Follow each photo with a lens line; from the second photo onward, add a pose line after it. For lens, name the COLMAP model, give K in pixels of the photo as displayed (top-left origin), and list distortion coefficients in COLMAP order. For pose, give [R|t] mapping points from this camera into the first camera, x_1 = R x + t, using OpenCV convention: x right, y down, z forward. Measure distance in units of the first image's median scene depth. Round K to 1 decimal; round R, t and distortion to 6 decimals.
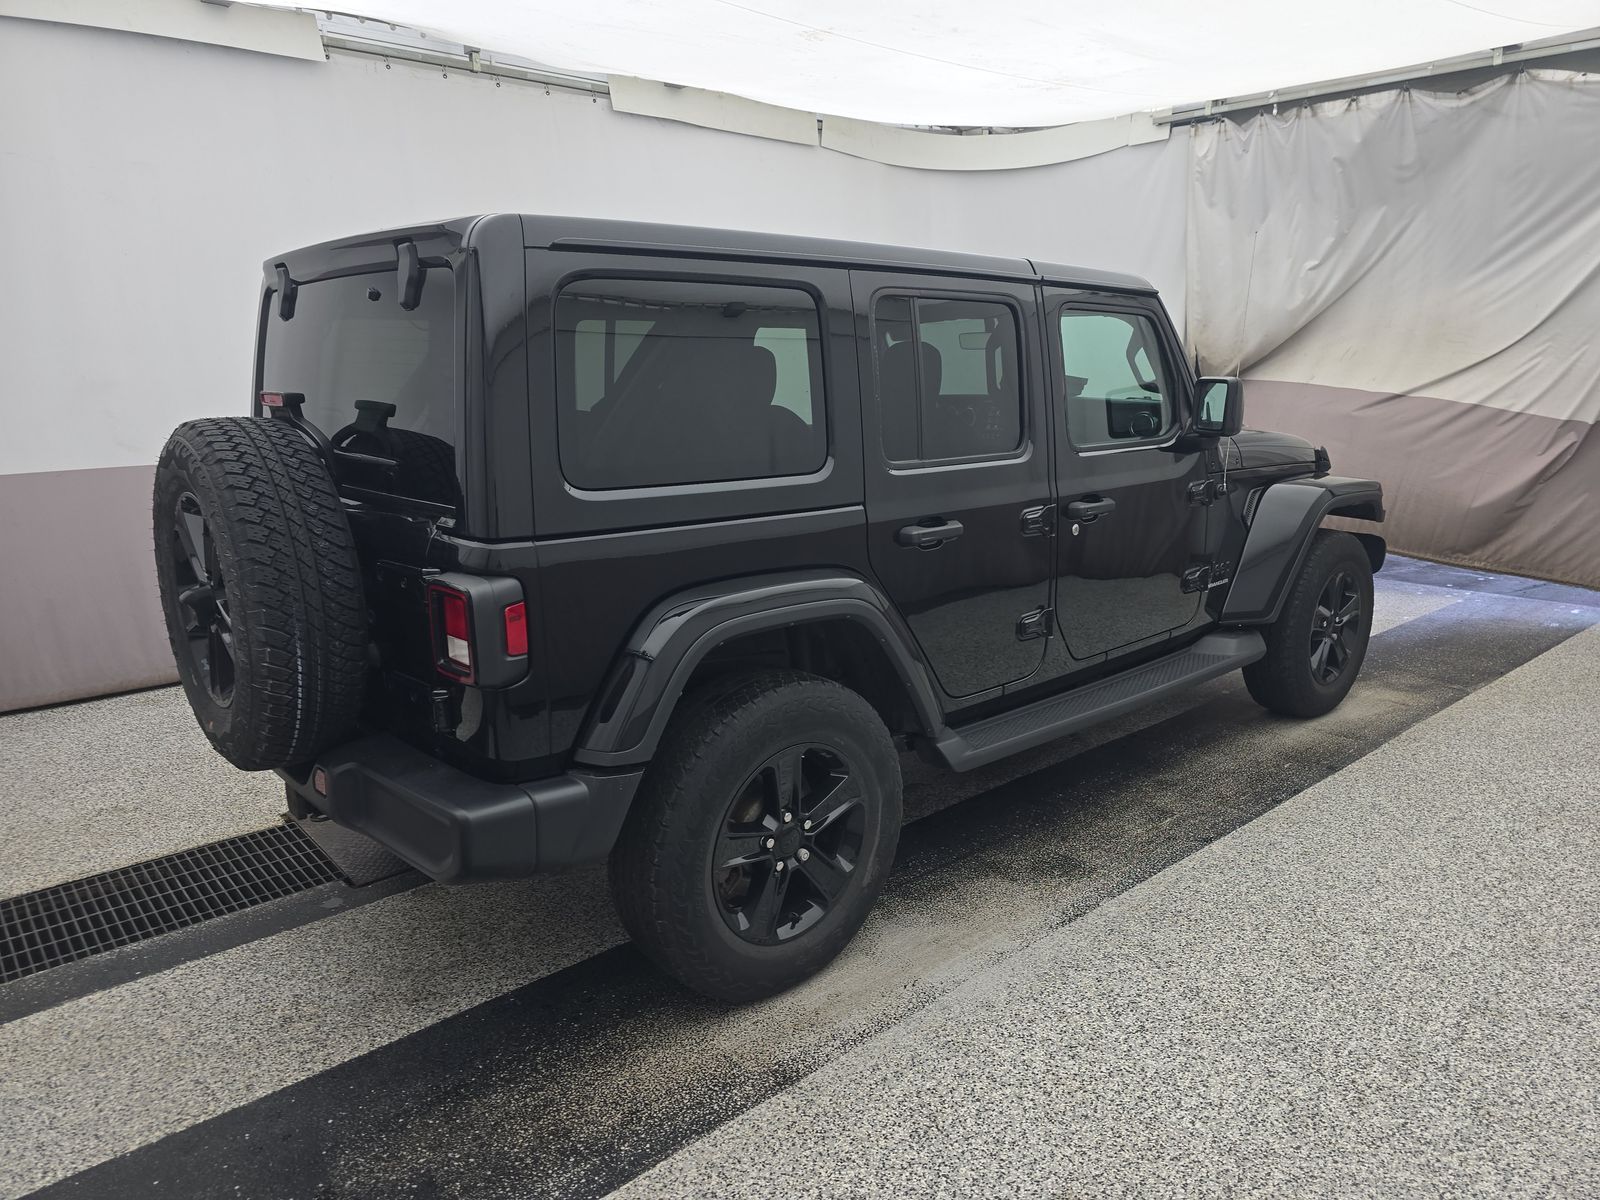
lens RADIAL K [[1073.8, 0, 802.8], [0, 1073.8, 576.7], [0, 0, 1]] dist [0.032526, -0.044365]
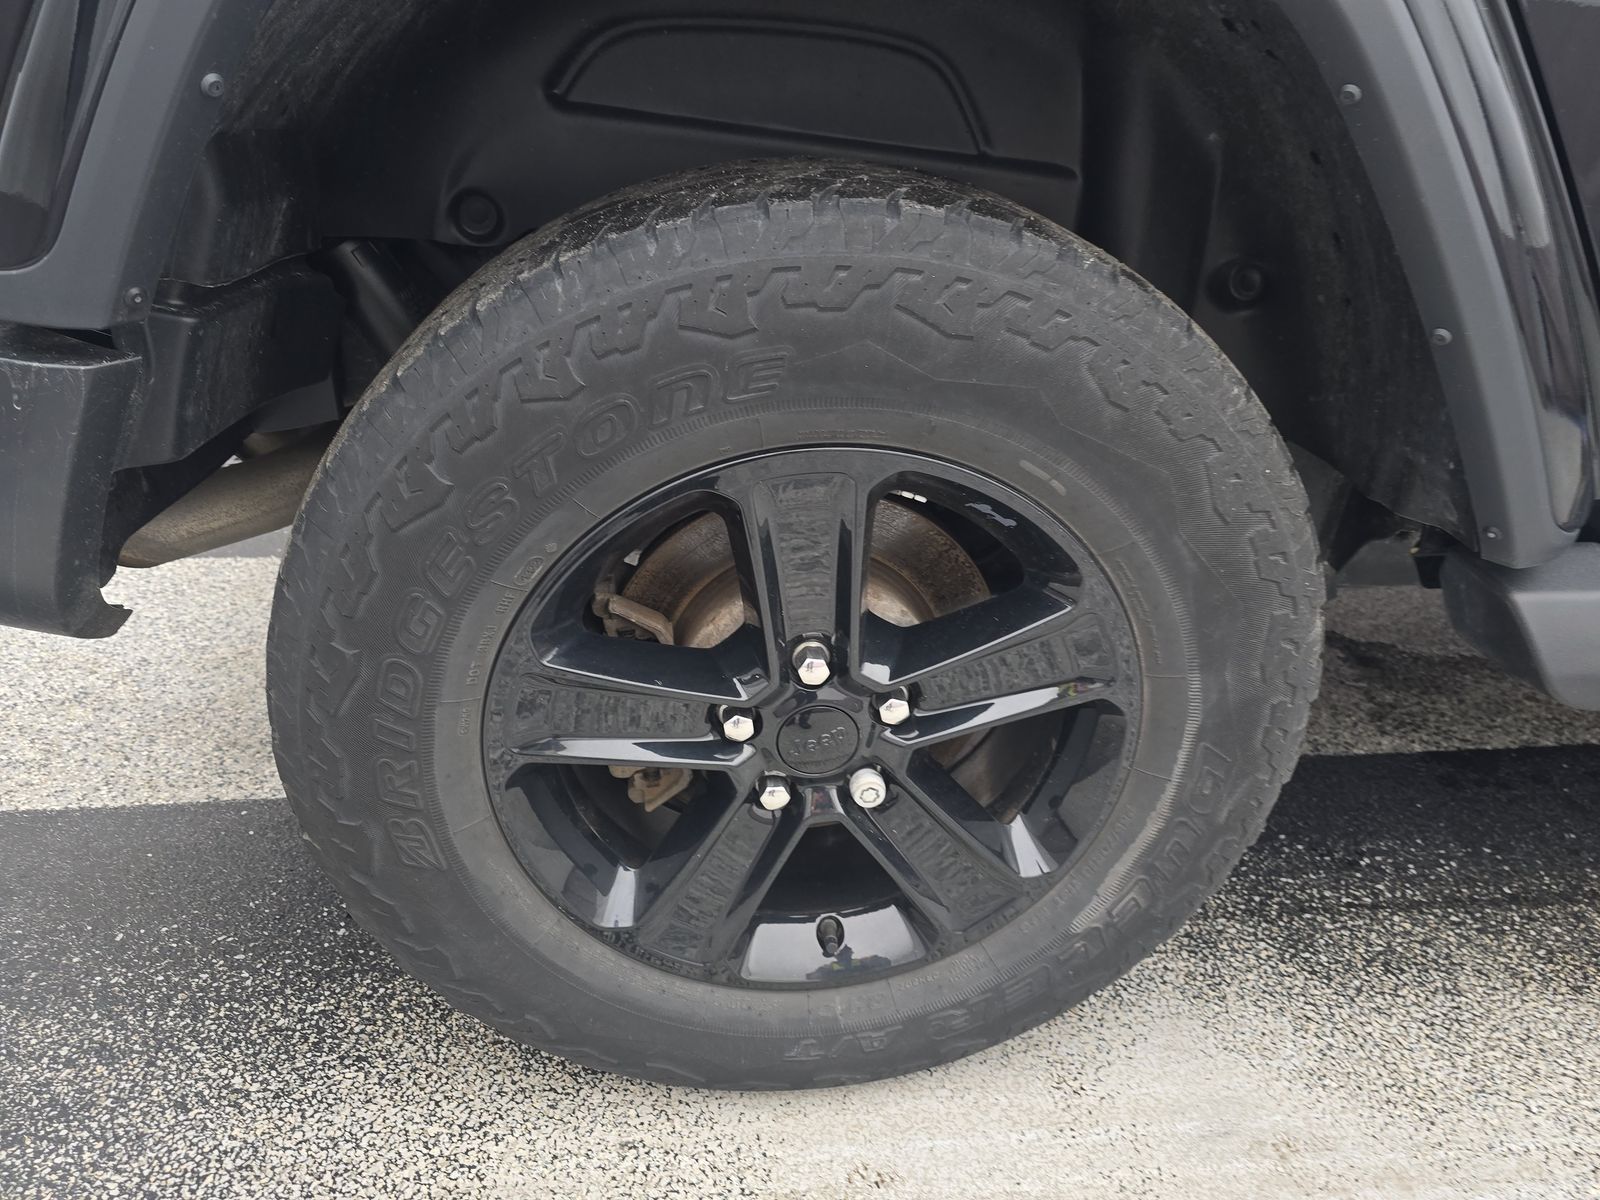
lens RADIAL K [[1115.3, 0, 800.0], [0, 1115.3, 600.0], [0, 0, 1]] dist [0.051455, -0.072515]
pose [[0.813207, 0.305625, -0.495265, 0.130874], [-0.148264, 0.931726, 0.331518, 0.095775], [0.562772, -0.196162, 0.803000, 0.719628]]
